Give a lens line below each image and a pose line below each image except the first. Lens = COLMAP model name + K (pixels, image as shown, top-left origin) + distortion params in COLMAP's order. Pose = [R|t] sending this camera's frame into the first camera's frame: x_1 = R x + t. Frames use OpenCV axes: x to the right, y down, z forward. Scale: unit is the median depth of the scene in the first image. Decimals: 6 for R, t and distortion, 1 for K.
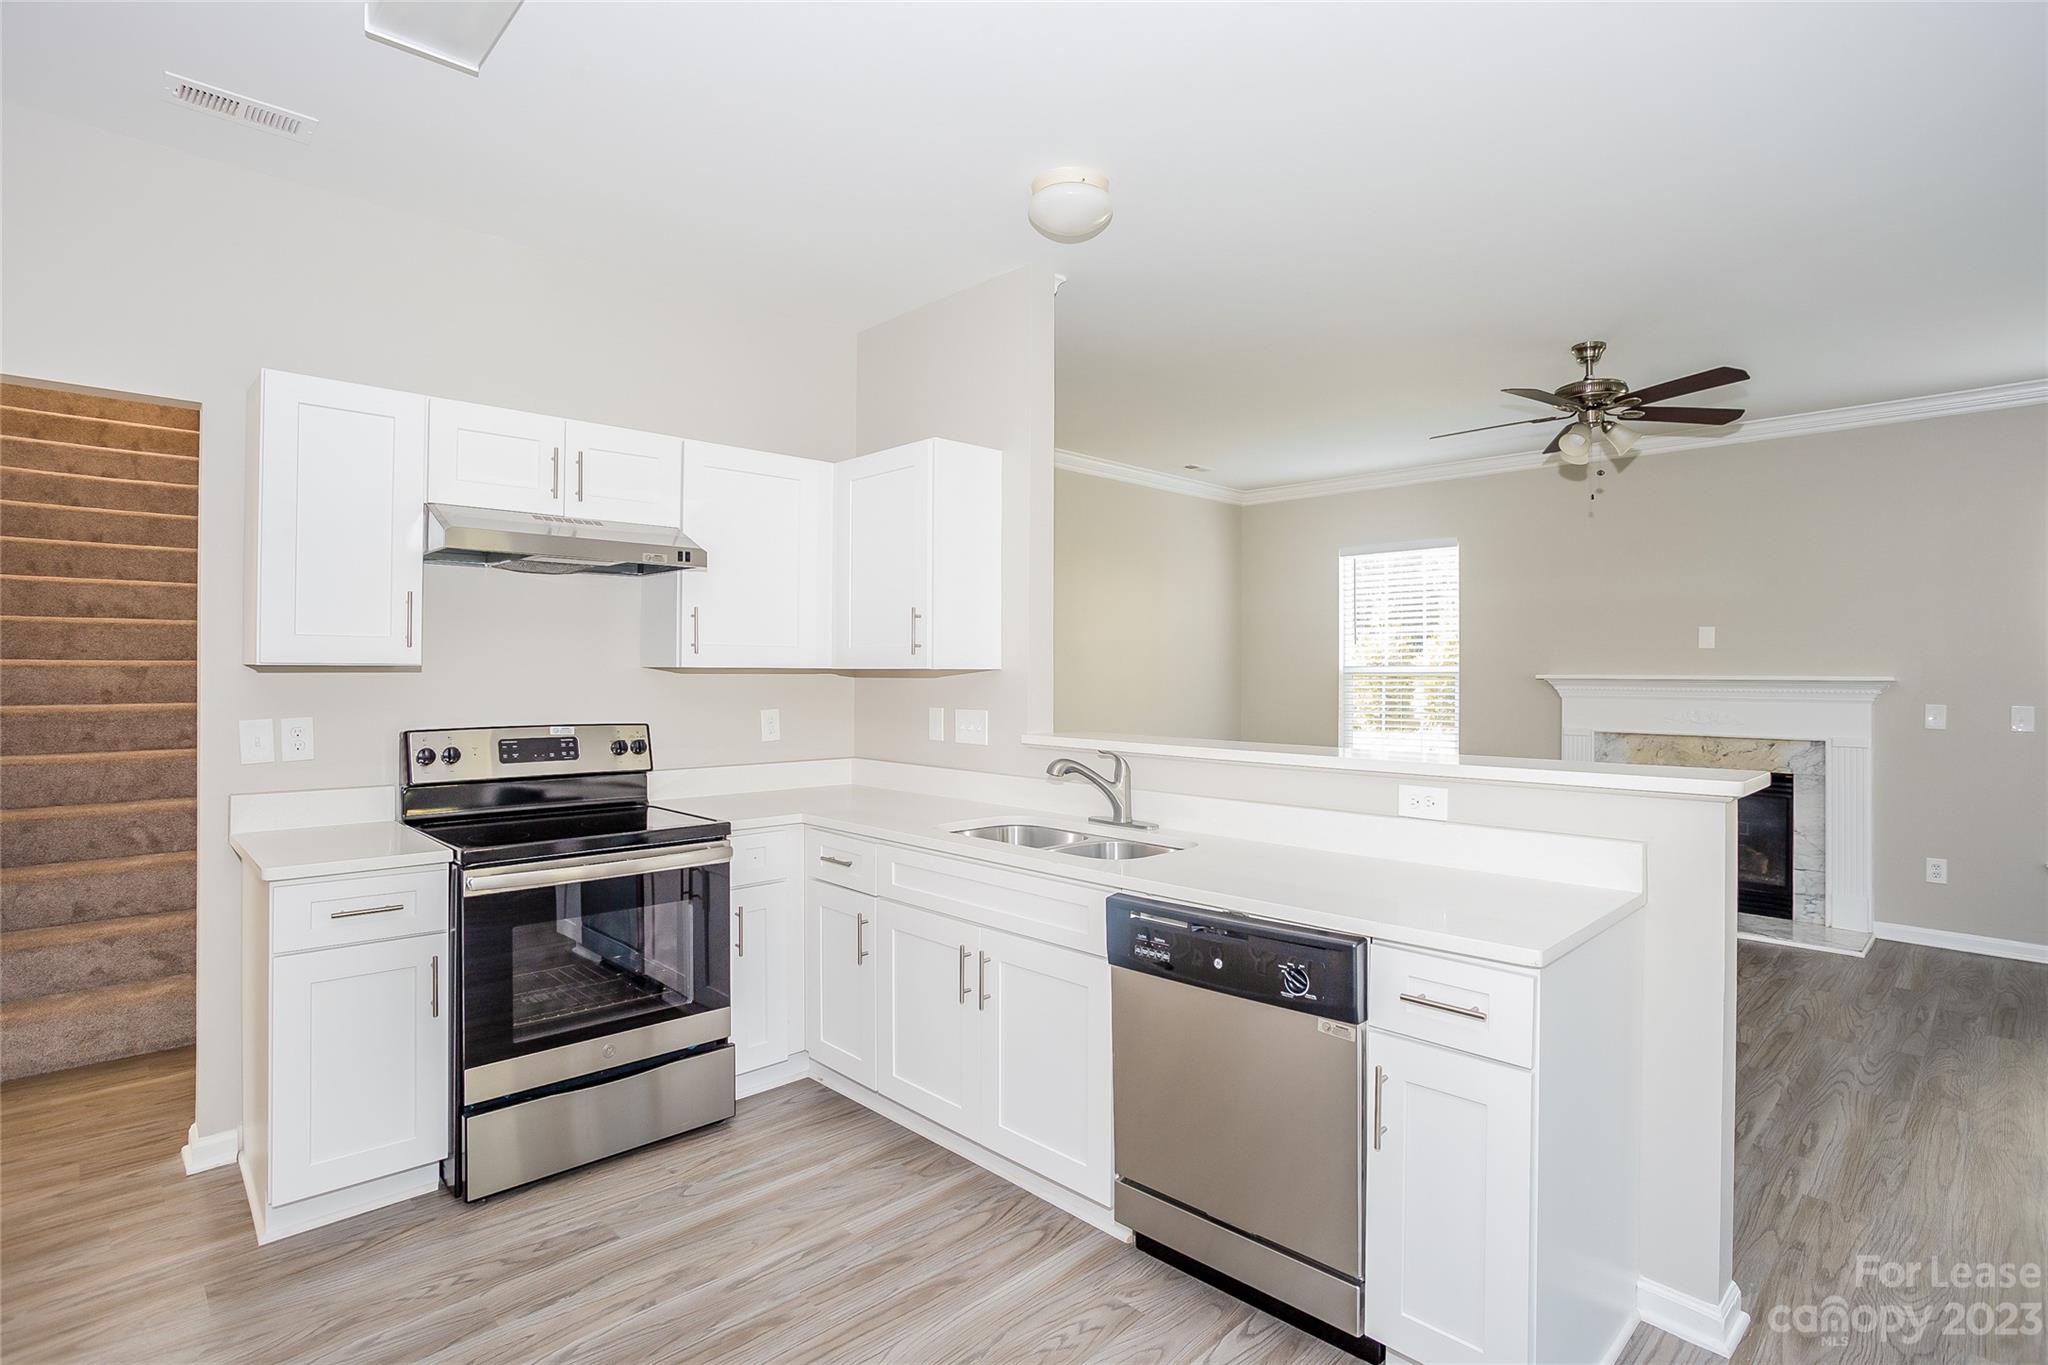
lens RADIAL K [[1013.7, 0, 1024.0], [0, 1013.7, 682.5], [0, 0, 1]] dist [-0.015841, 0.000294]
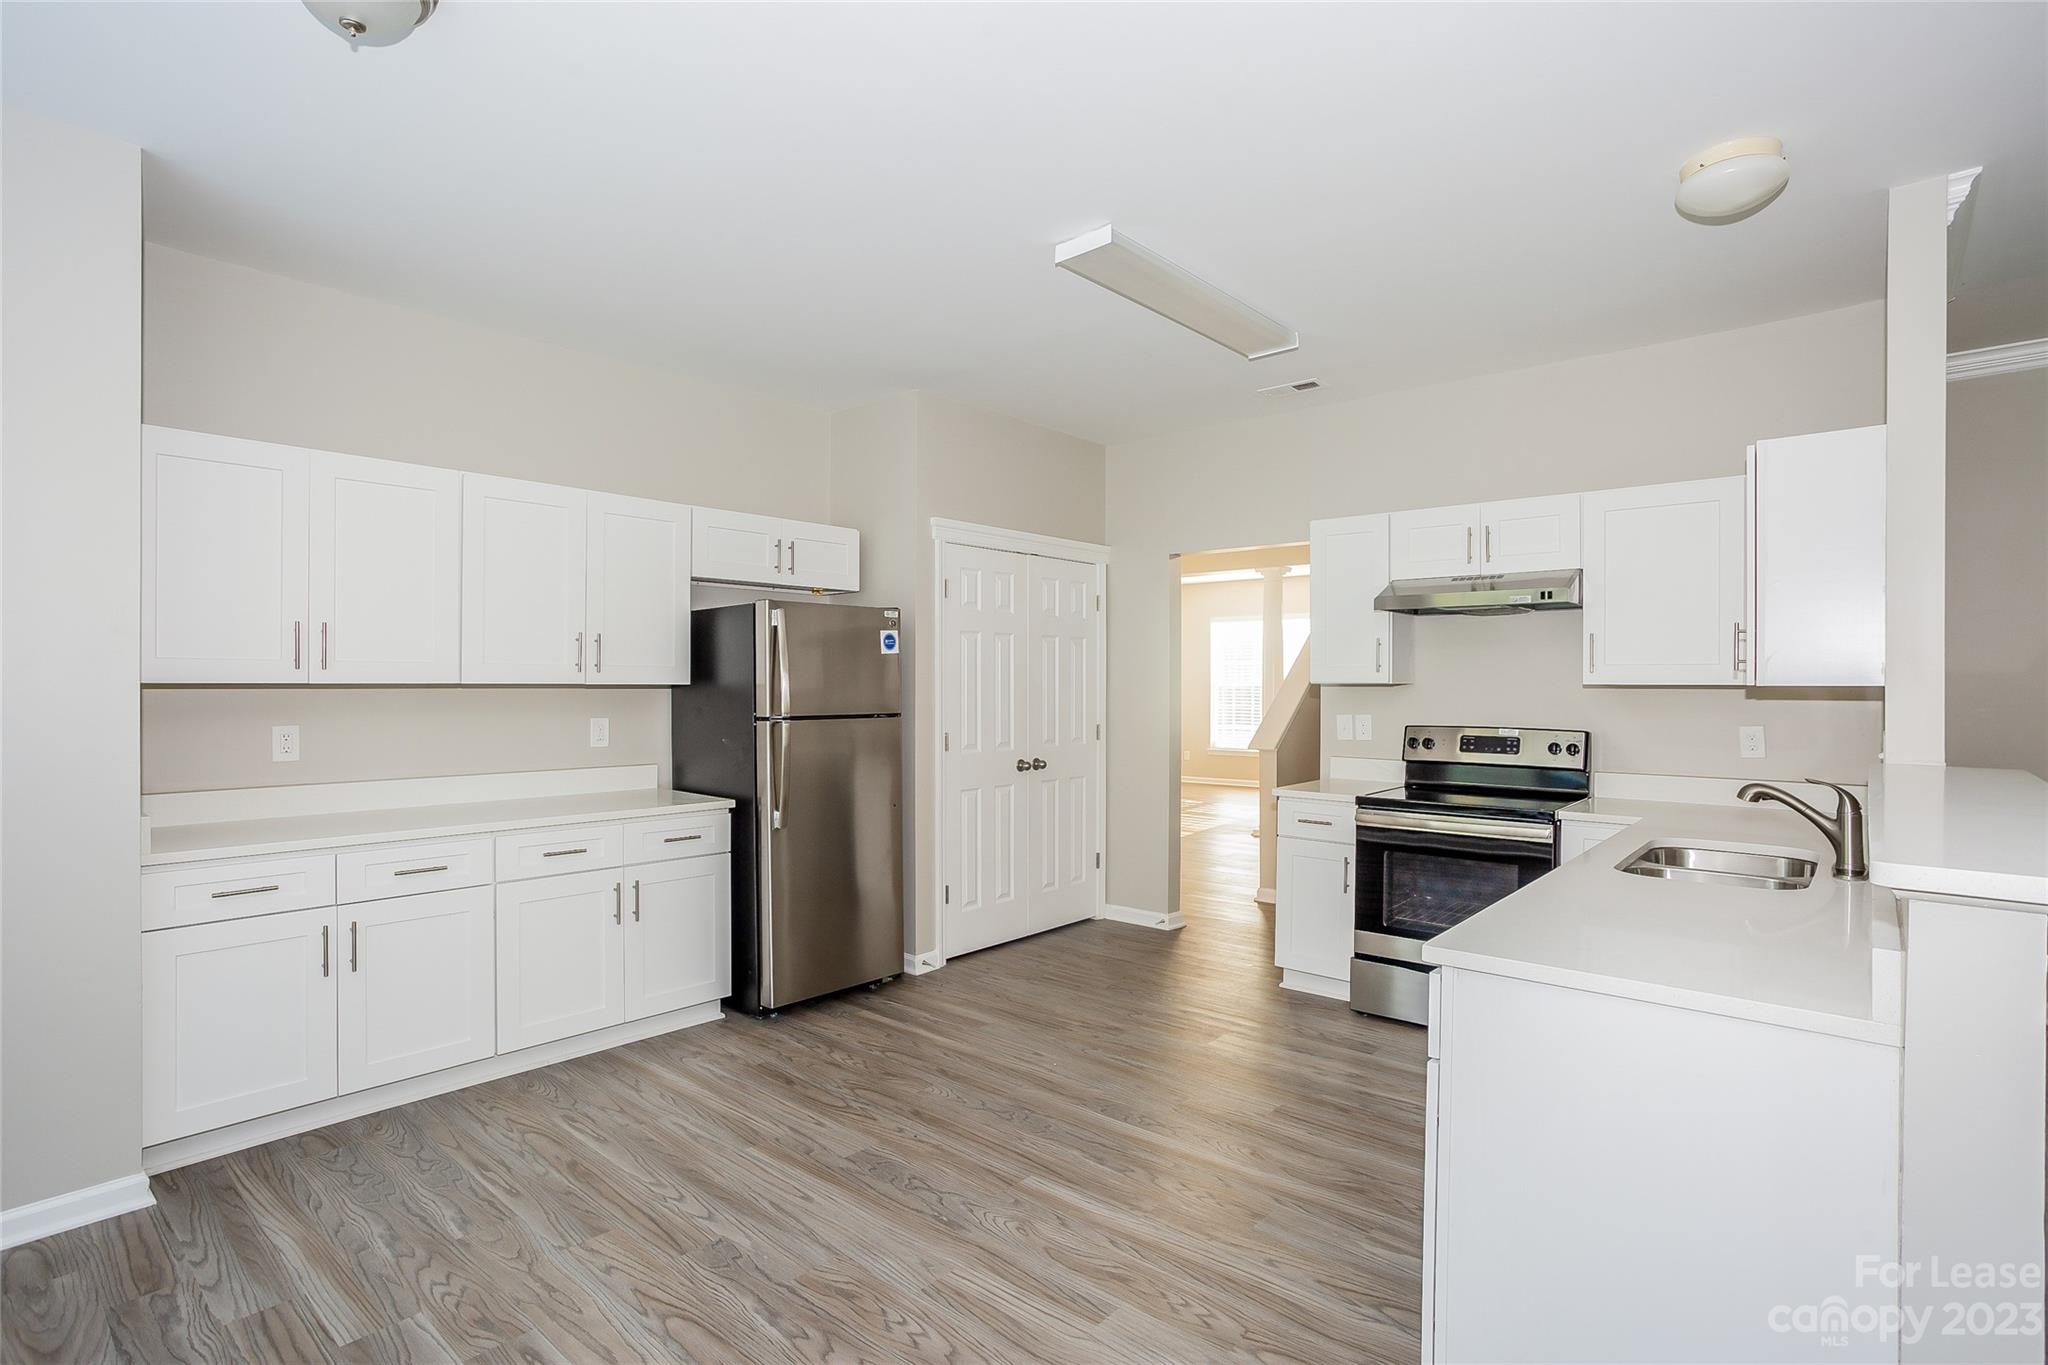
lens RADIAL K [[1012.5, 0, 1024.0], [0, 1012.5, 682.5], [0, 0, 1]] dist [-0.000660, -0.000016]
pose [[0.076068, -0.008380, -0.997067, 0.895923], [-0.010787, 0.999899, -0.009227, 0.001550], [0.997044, 0.011458, 0.075970, 0.277589]]
